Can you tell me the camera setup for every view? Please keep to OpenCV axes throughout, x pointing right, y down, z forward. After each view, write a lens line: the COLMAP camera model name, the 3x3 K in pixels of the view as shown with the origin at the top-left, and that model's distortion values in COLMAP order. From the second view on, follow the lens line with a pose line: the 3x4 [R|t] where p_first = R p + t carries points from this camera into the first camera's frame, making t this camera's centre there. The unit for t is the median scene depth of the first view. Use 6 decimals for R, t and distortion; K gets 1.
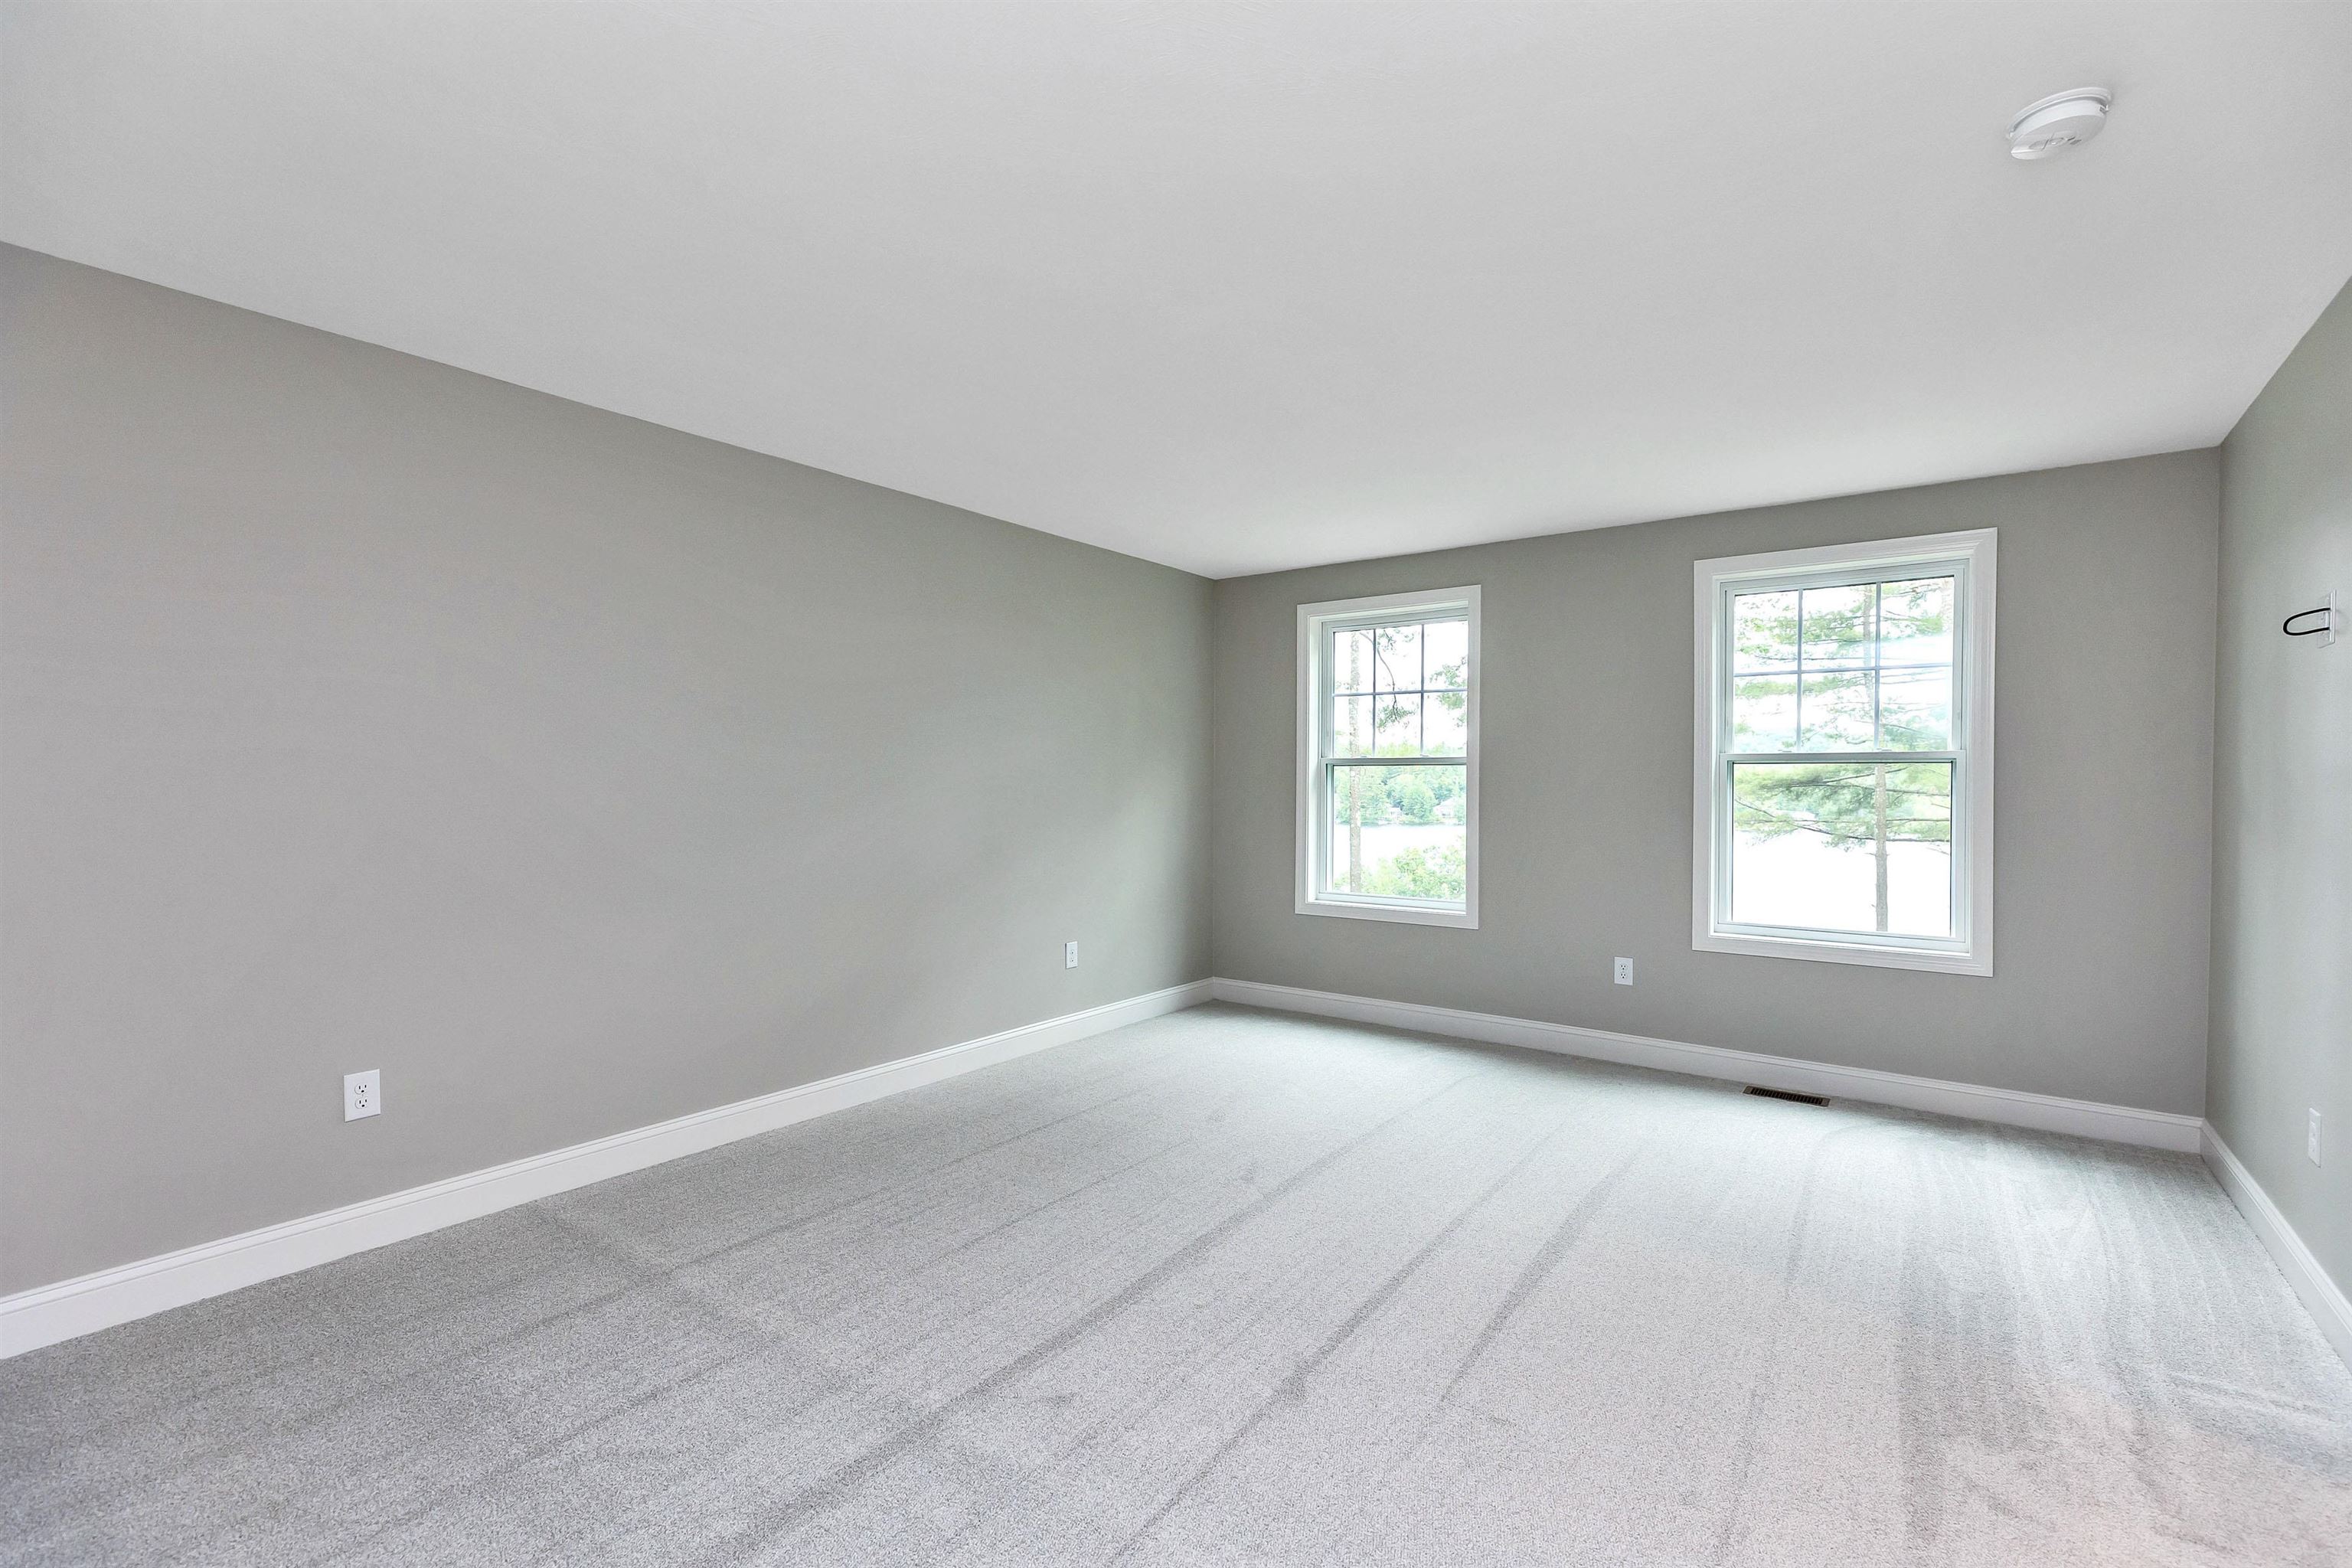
lens RADIAL K [[1055.2, 0, 1157.2], [0, 1055.2, 788.7], [0, 0, 1]] dist [0.000378, 0.000434]
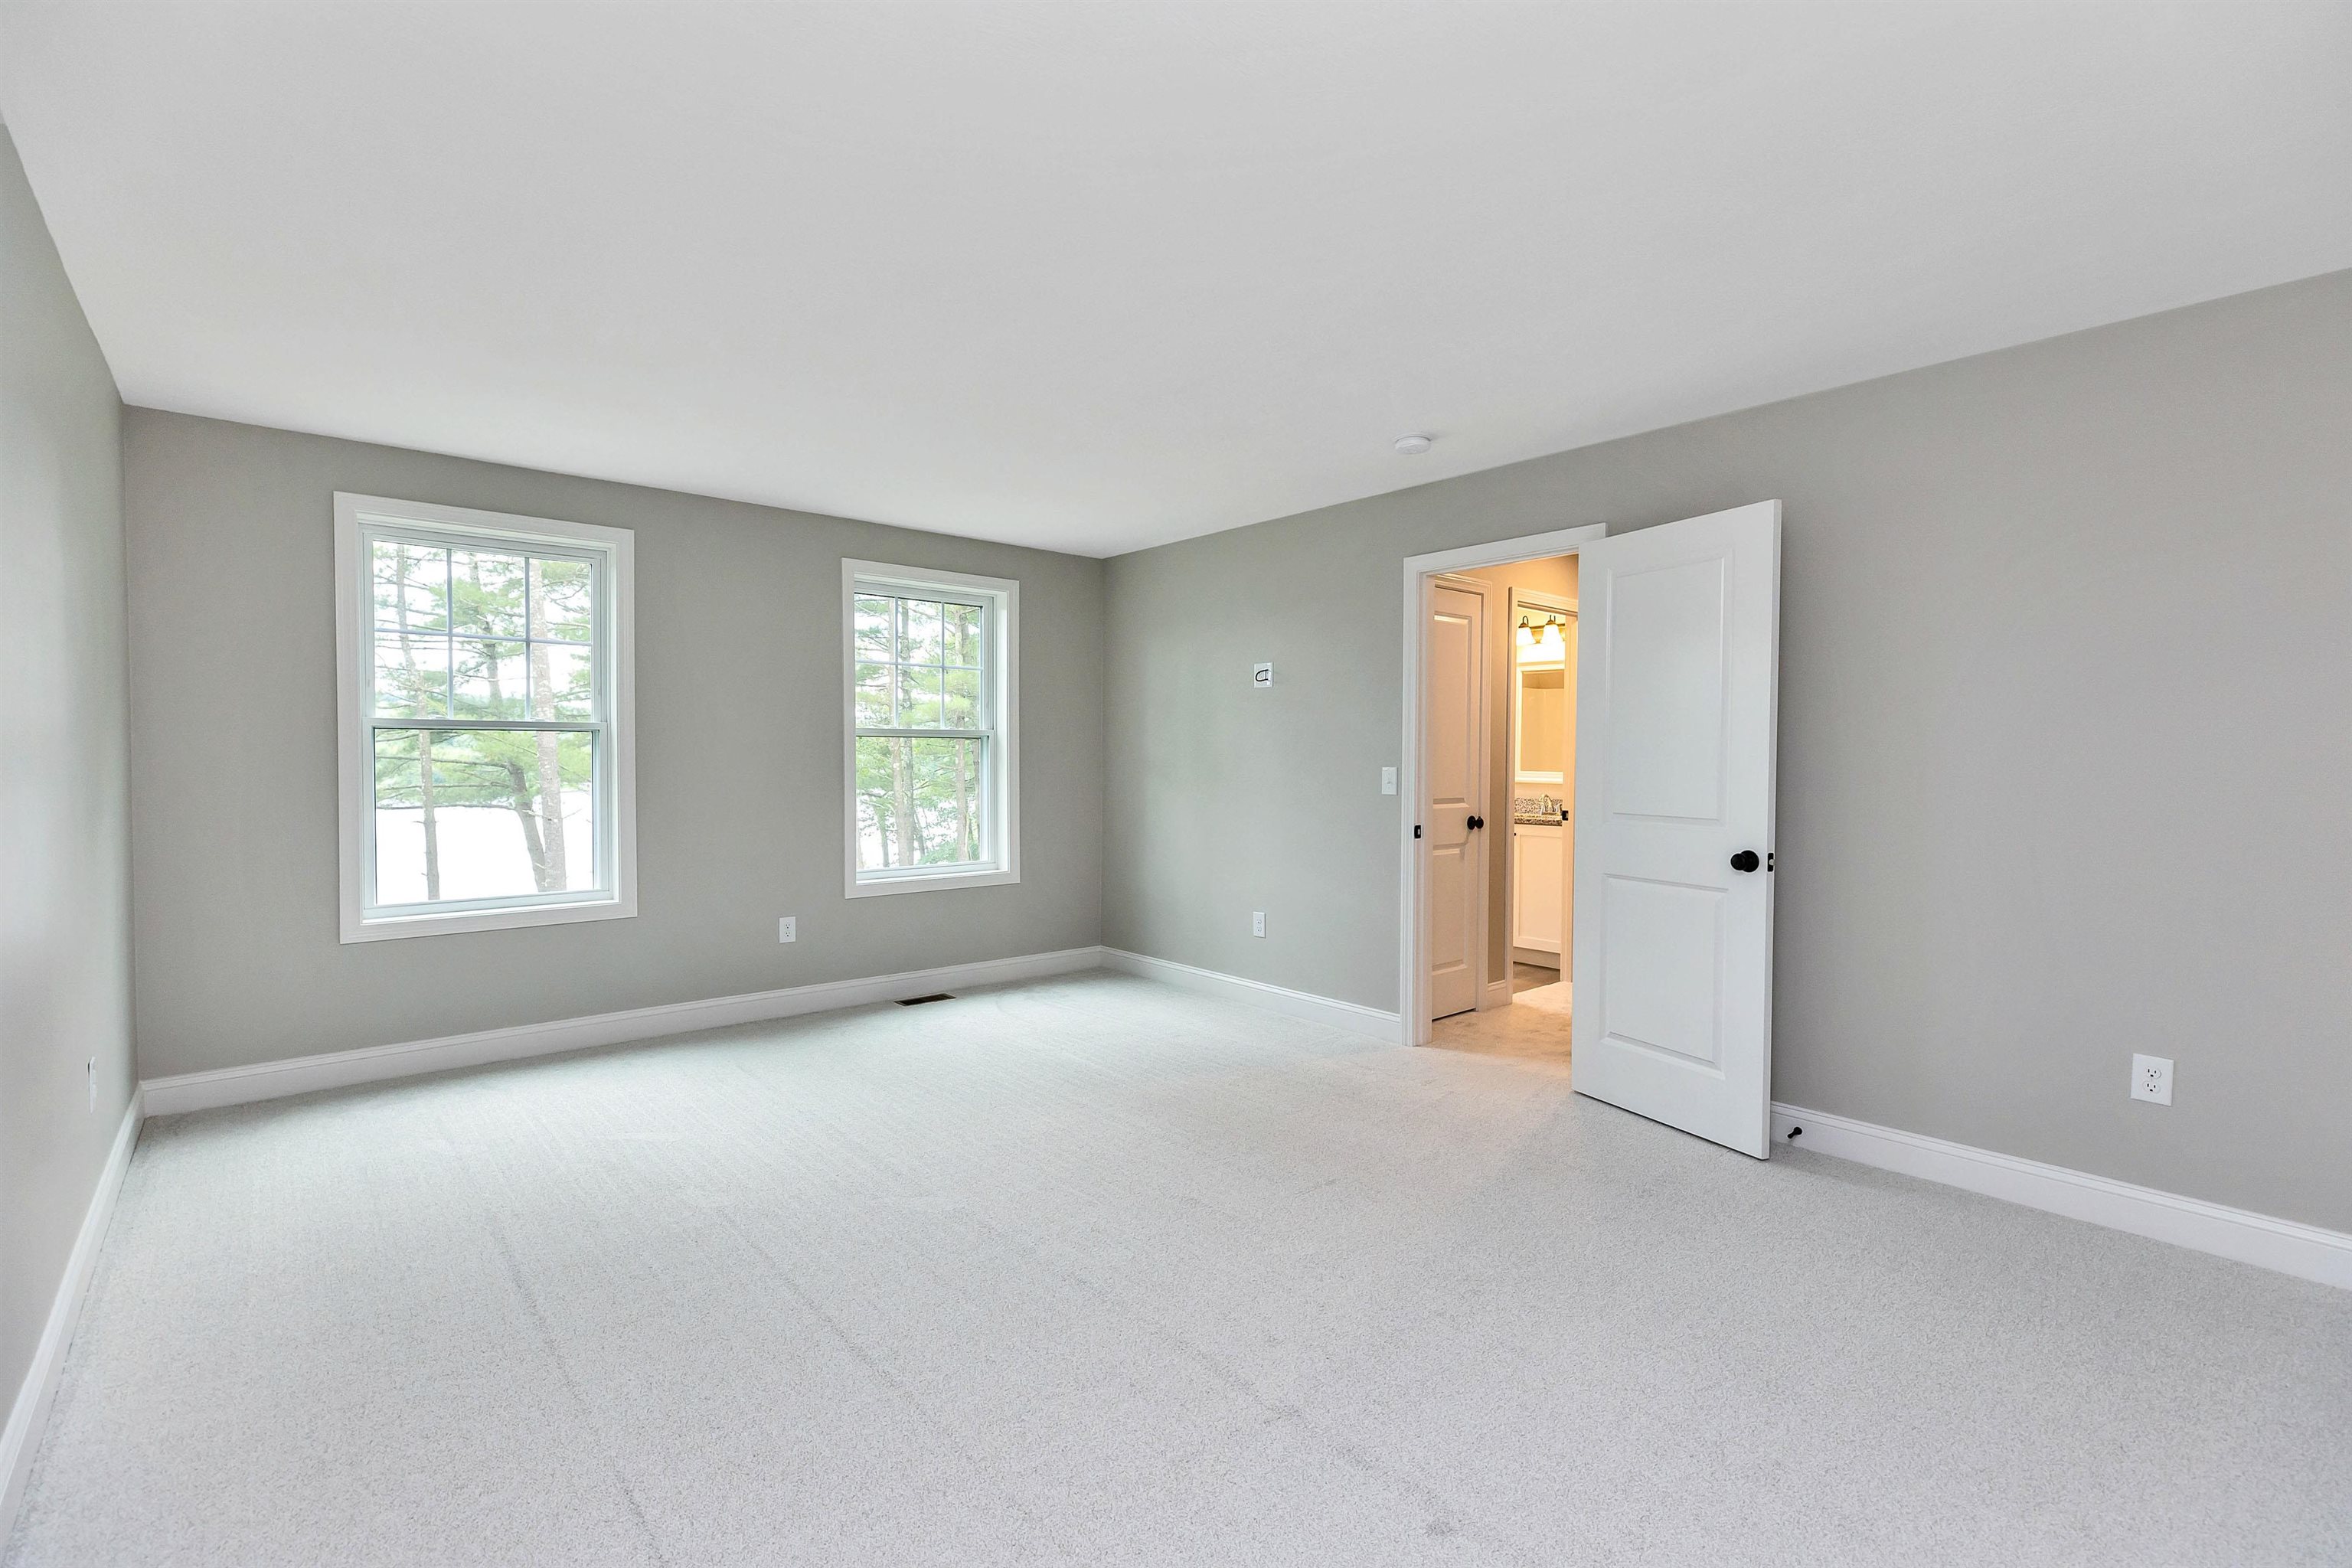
lens RADIAL K [[1055.2, 0, 1173.0], [0, 1055.2, 796.9], [0, 0, 1]] dist [0.000378, 0.000434]
pose [[0.207328, -0.044128, 0.977276, -0.221352], [0.005812, 0.999020, 0.043877, -0.002135], [-0.978254, -0.003417, 0.207382, 0.175221]]
